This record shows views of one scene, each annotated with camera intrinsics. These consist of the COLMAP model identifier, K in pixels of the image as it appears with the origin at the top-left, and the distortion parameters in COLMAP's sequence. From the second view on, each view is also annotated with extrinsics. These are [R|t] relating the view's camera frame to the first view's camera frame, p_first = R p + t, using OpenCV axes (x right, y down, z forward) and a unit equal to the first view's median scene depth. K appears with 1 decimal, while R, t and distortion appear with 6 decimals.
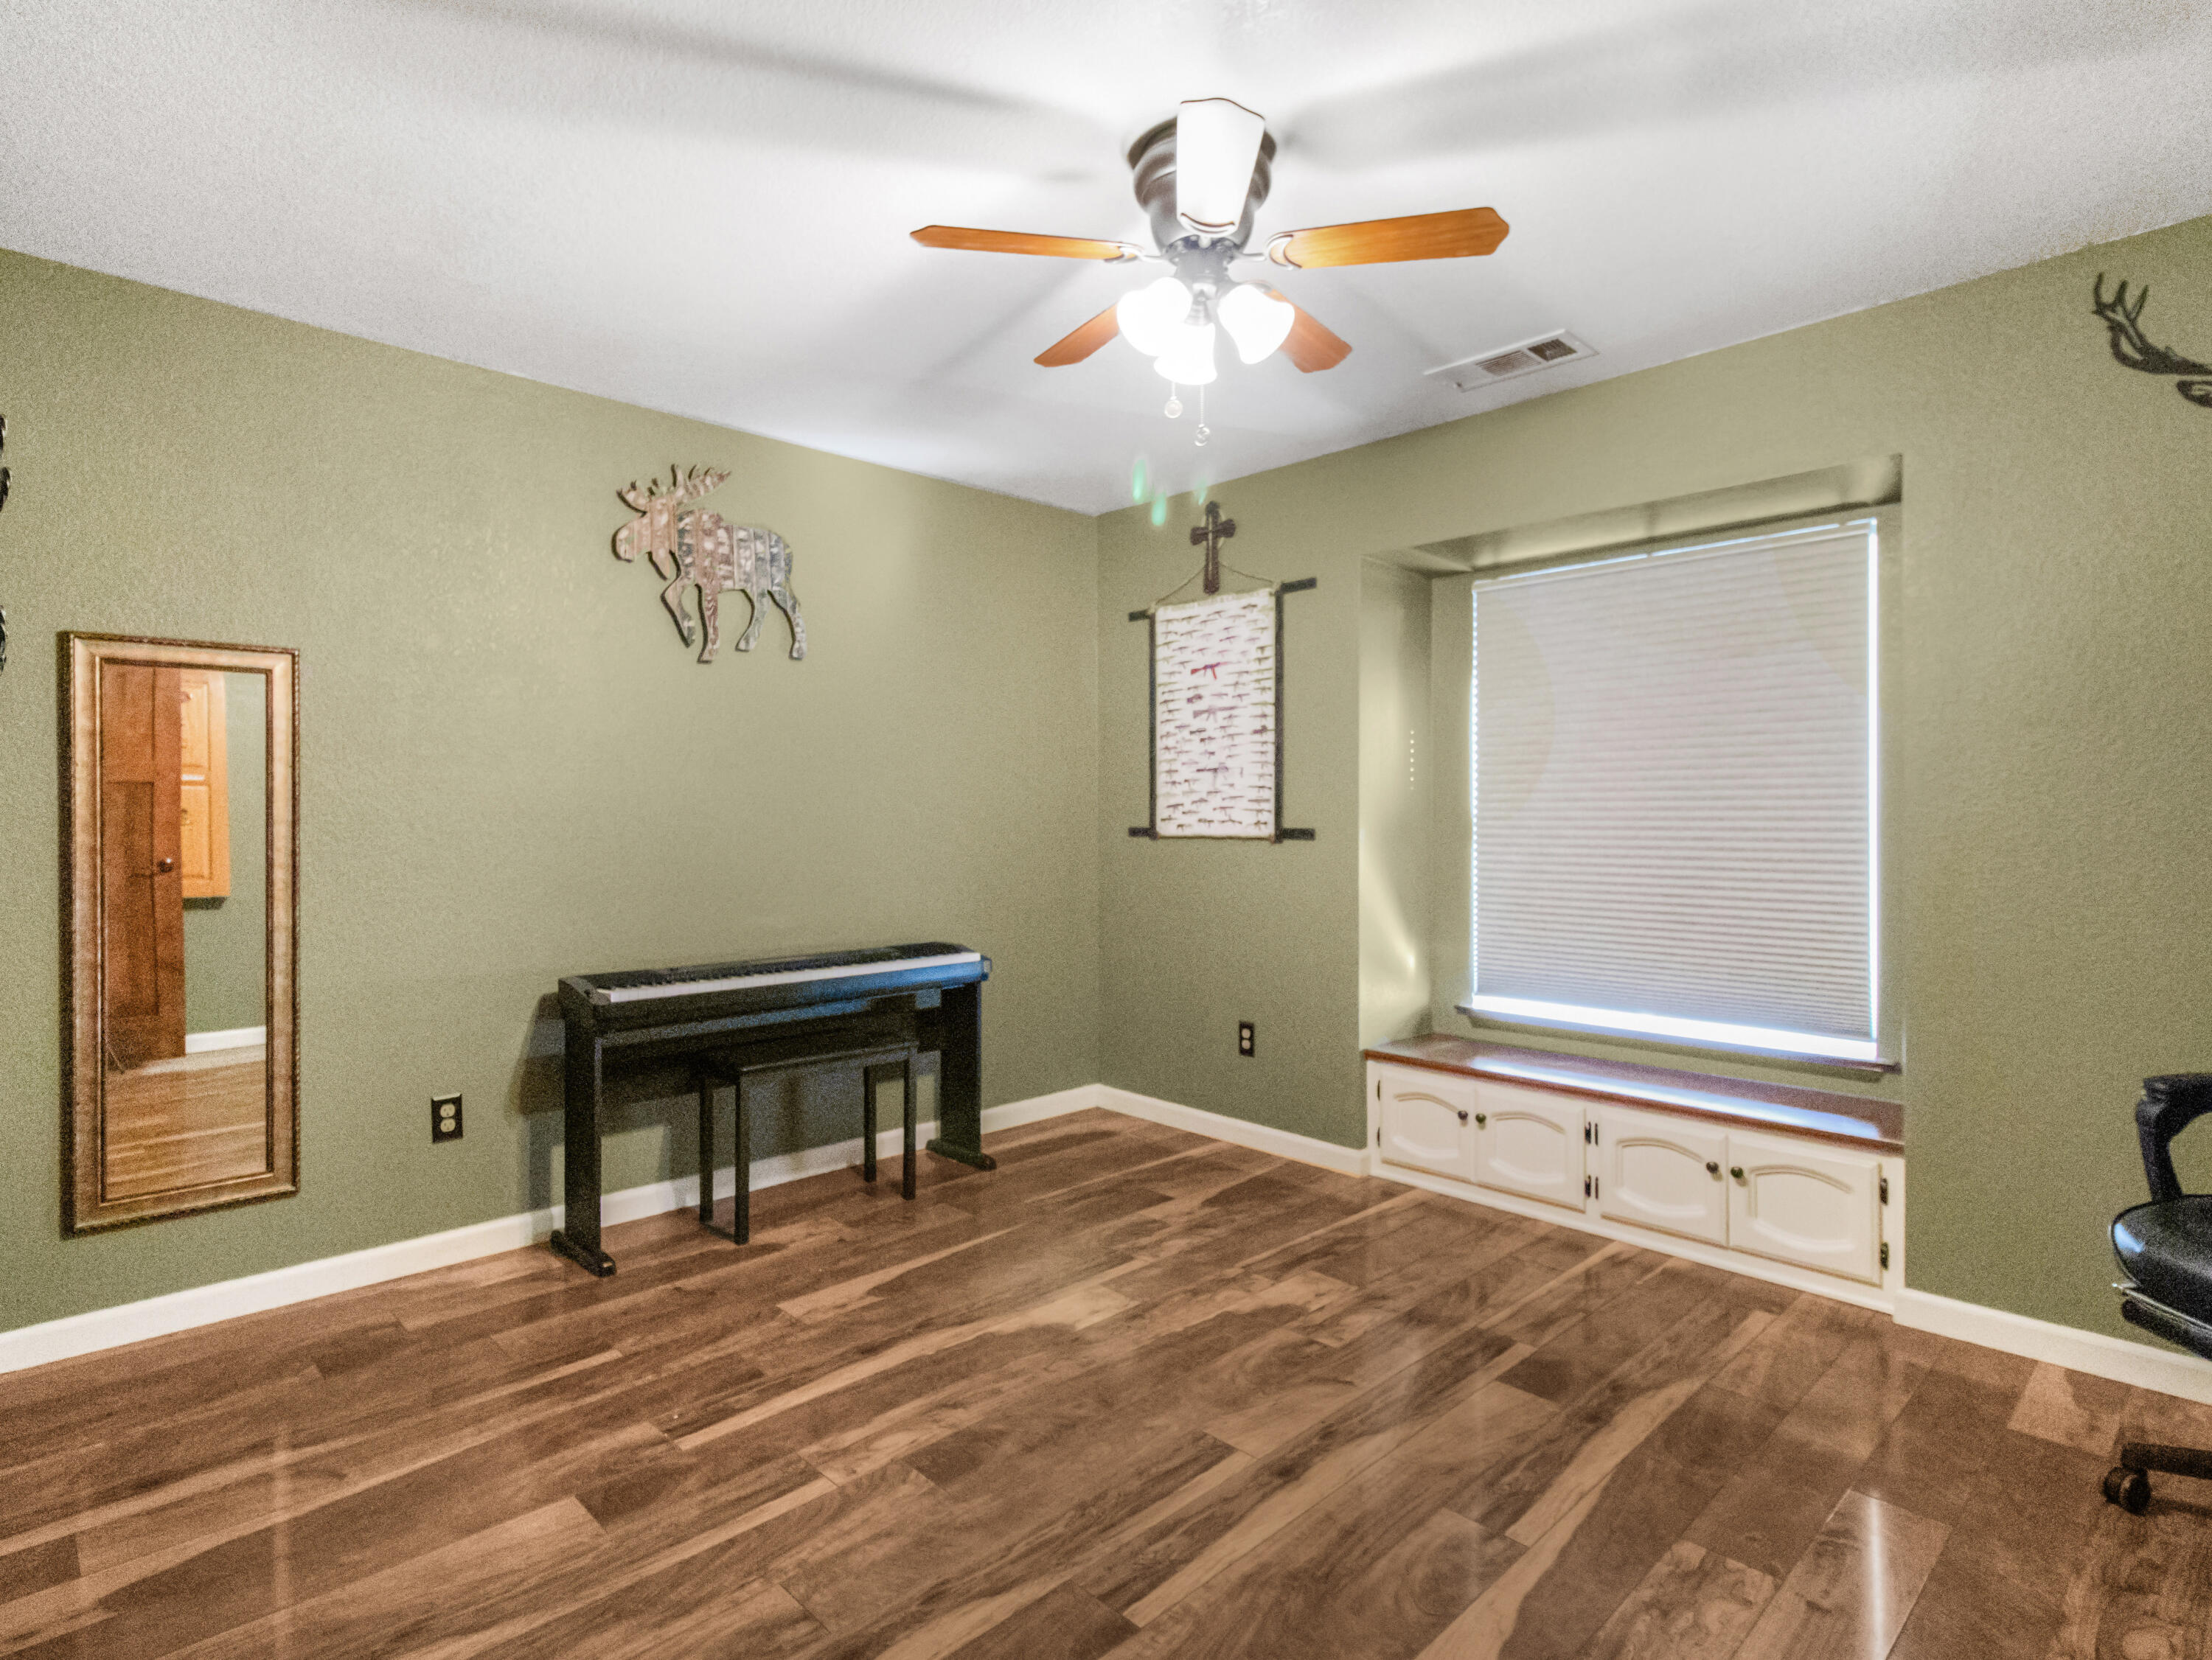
lens RADIAL K [[1154.3, 0, 1105.9], [0, 1154.3, 832.2], [0, 0, 1]] dist [0.010638, -0.013608]
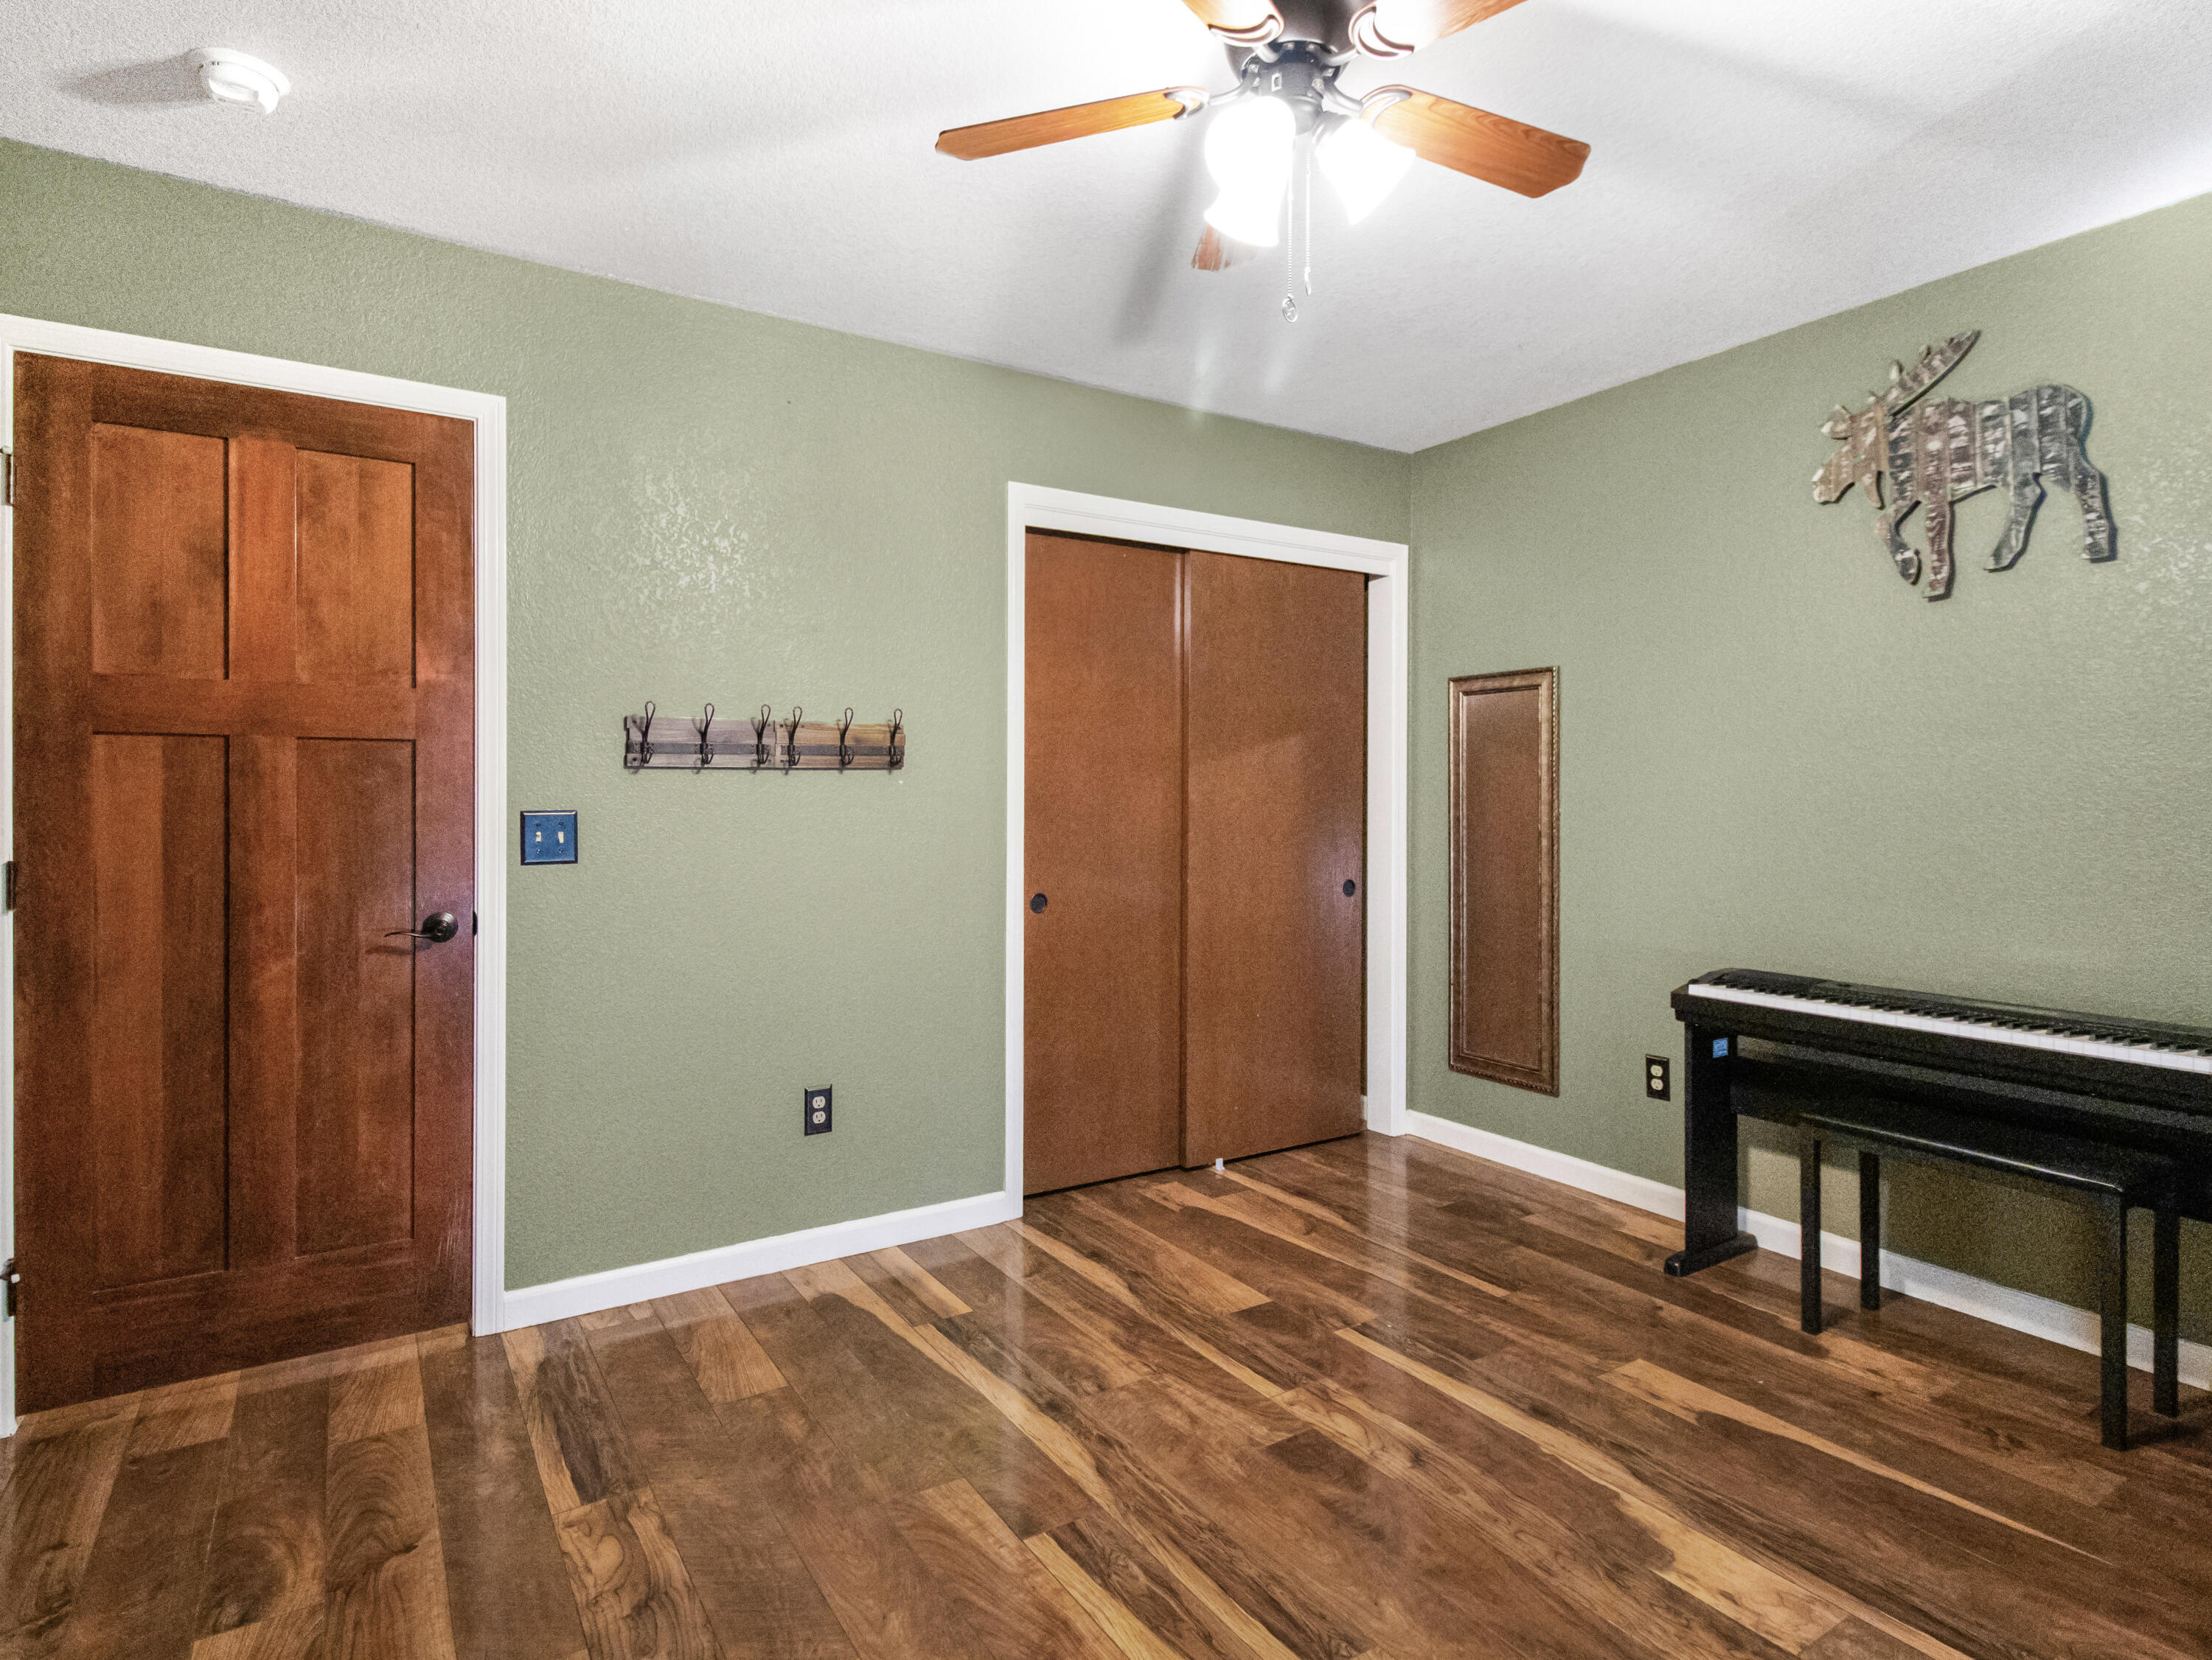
lens RADIAL K [[1154.3, 0, 1105.9], [0, 1154.3, 832.2], [0, 0, 1]] dist [0.010638, -0.013608]
pose [[-0.193268, 0.033649, -0.980569, 0.669889], [-0.019096, 0.999093, 0.038048, -0.015459], [0.980960, 0.026079, -0.192450, 0.799212]]
